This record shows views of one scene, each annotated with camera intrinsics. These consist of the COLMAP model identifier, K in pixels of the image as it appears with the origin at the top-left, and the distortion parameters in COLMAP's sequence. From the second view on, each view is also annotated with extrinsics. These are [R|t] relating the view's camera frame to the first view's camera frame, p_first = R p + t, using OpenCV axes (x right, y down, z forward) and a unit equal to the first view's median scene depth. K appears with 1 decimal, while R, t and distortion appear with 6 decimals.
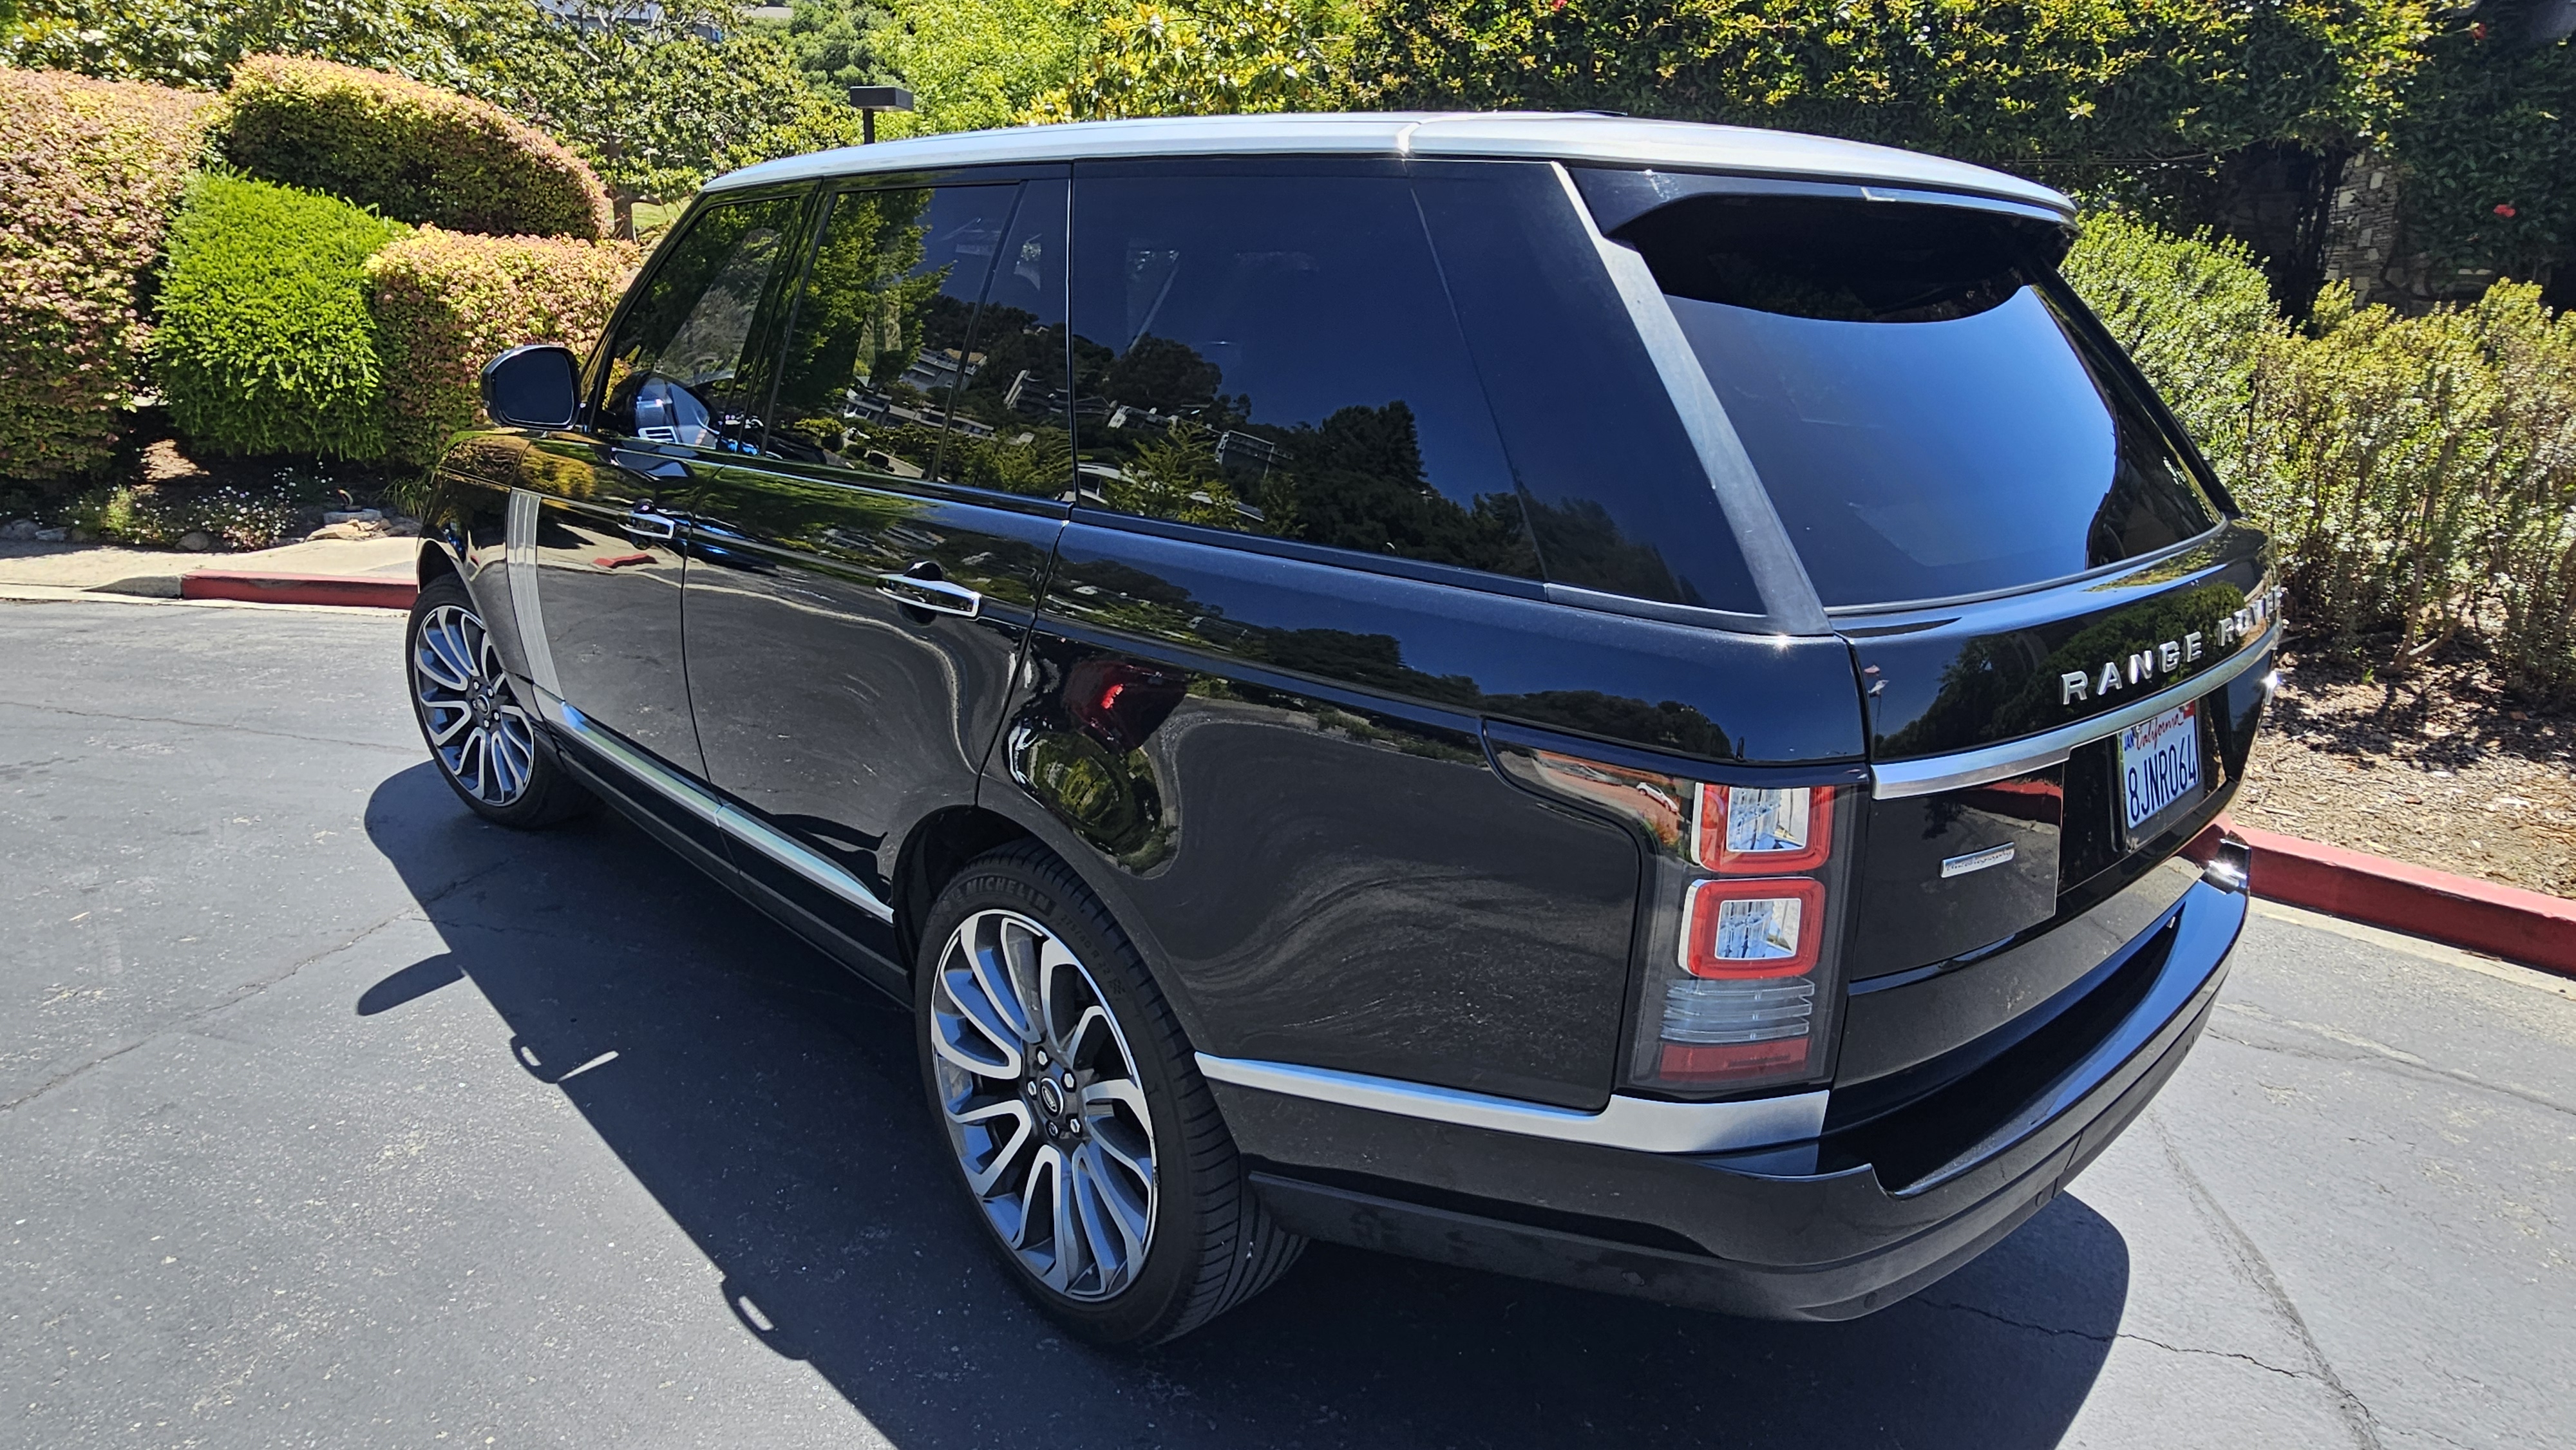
lens RADIAL K [[1448.9, 0, 1288.0], [0, 1448.9, 725.0], [0, 0, 1]] dist [0.004566, -0.007050]
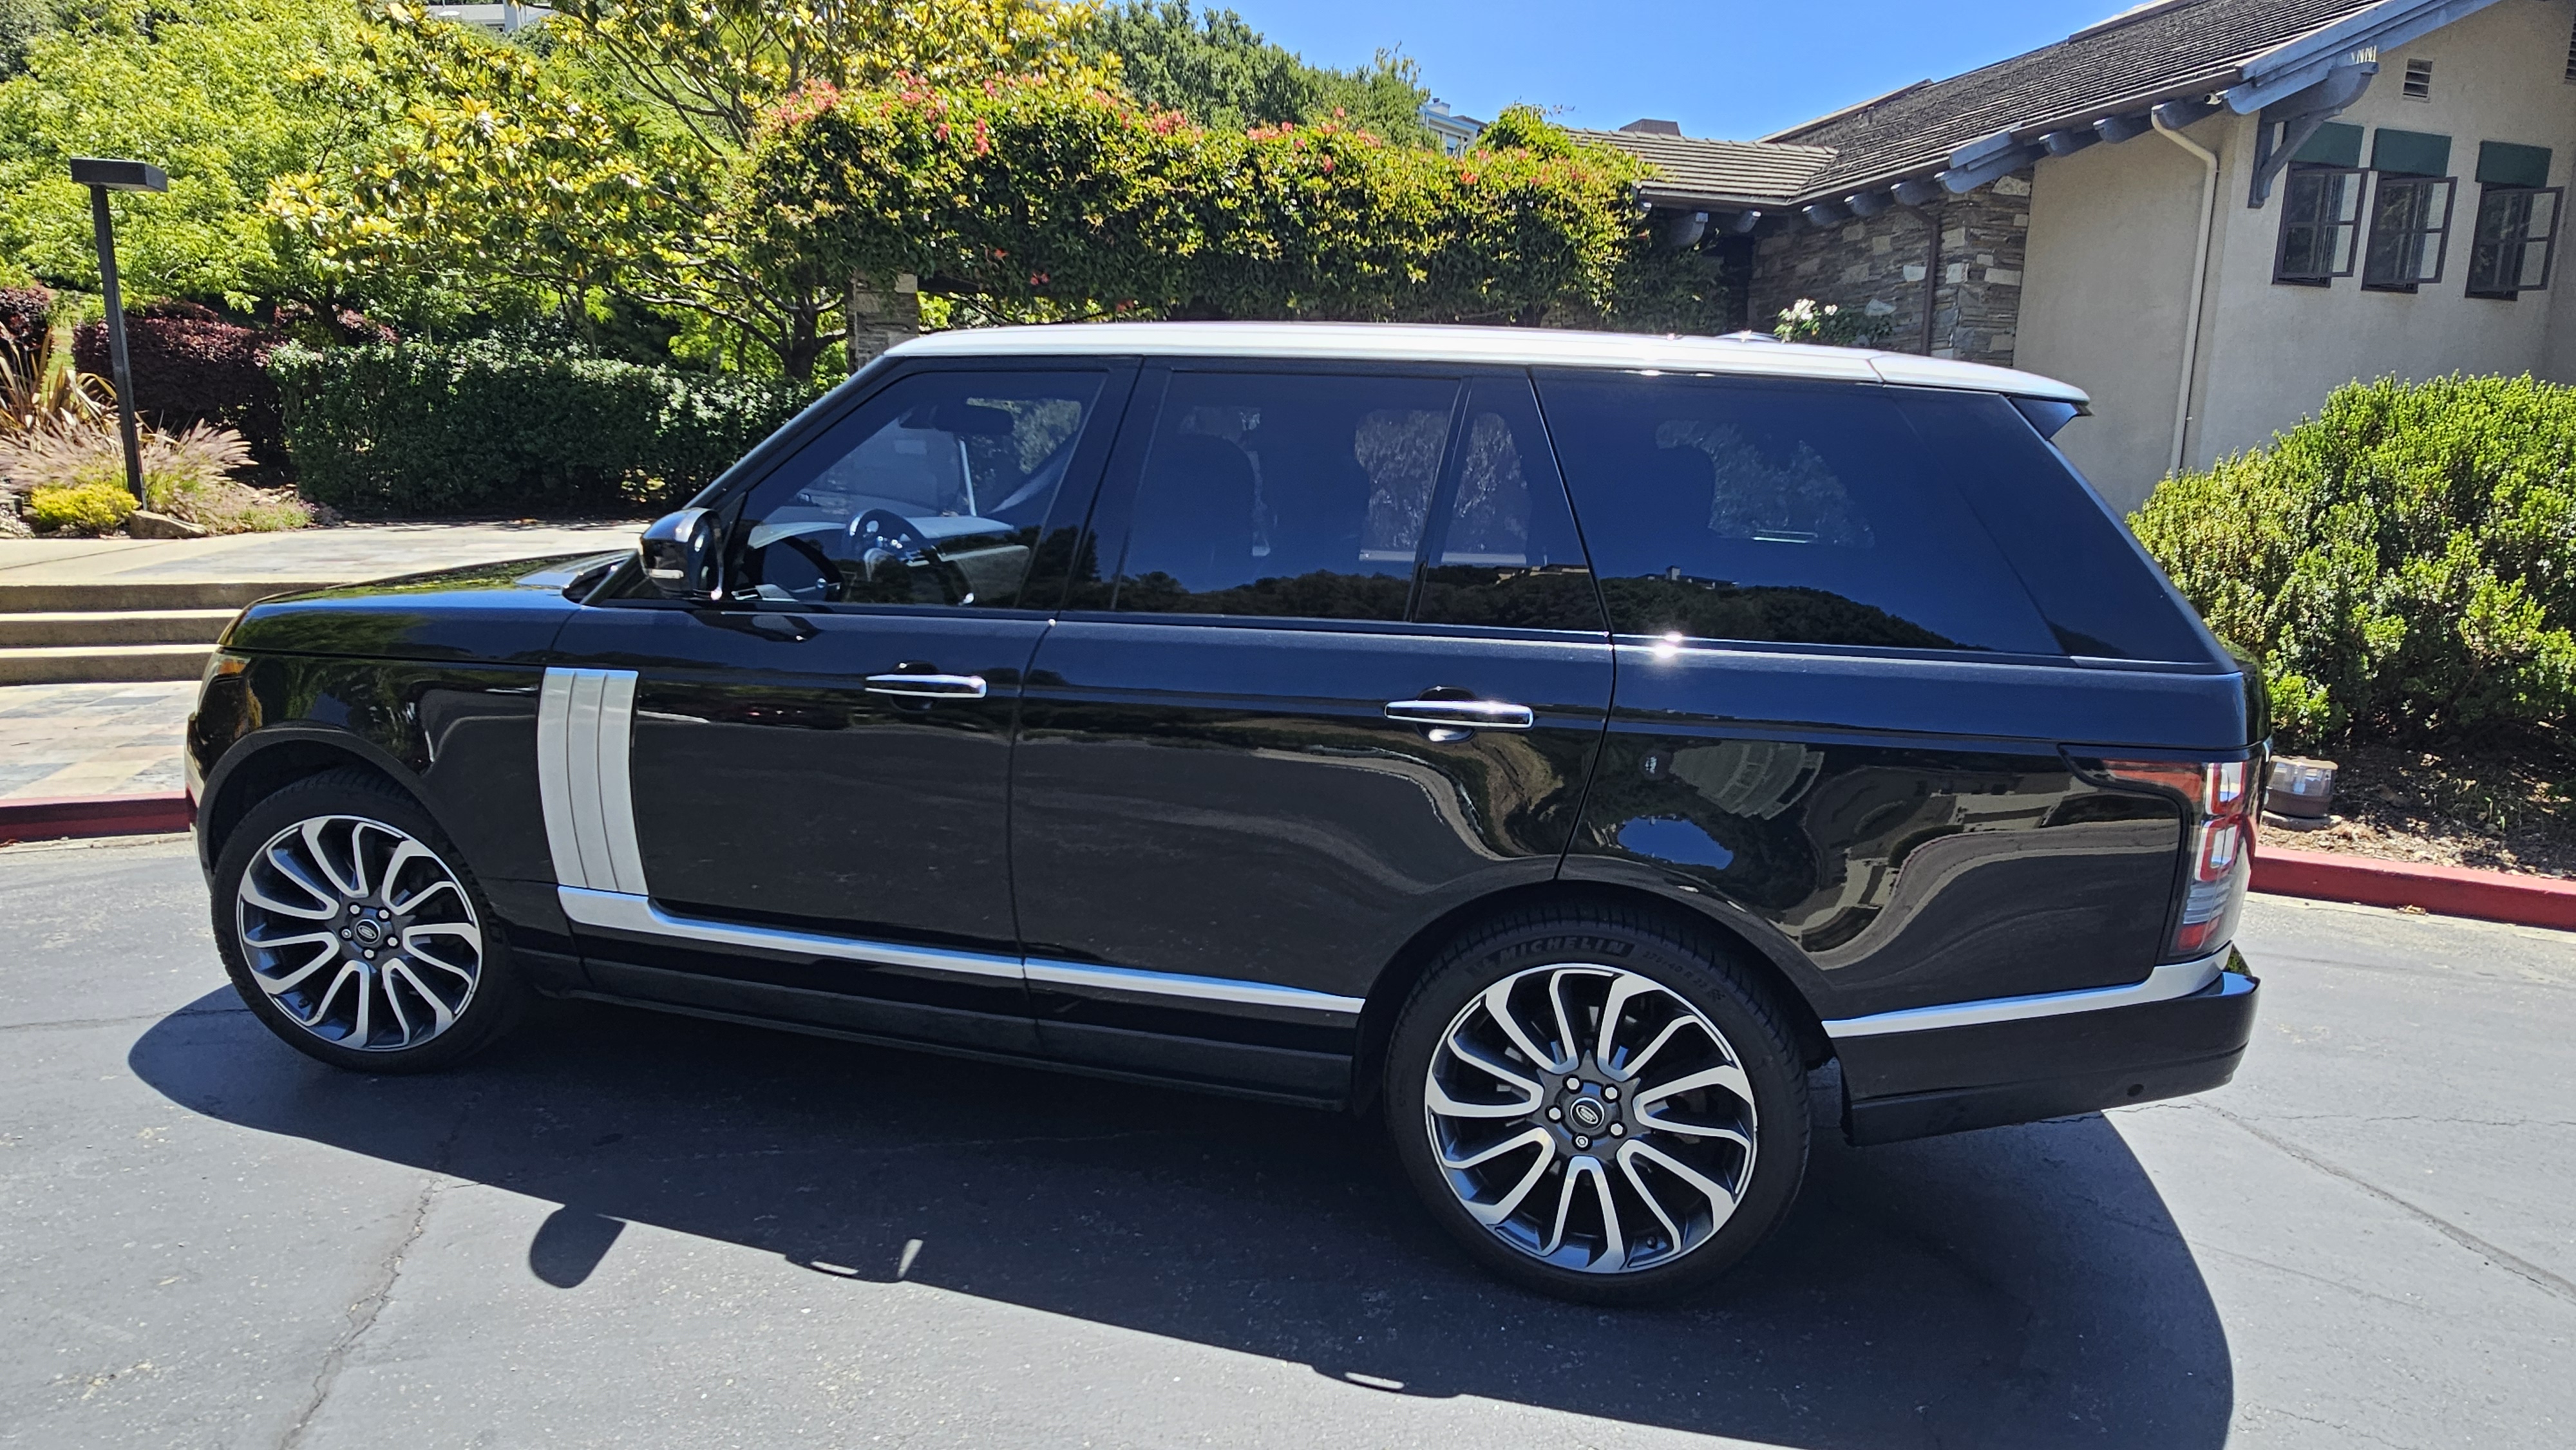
lens RADIAL K [[1448.9, 0, 1288.0], [0, 1448.9, 725.0], [0, 0, 1]] dist [0.004566, -0.007050]
pose [[0.861259, -0.101045, 0.498018, -0.208079], [0.135852, 0.990144, -0.034046, -0.012871], [-0.489670, 0.096979, 0.866498, 0.007933]]
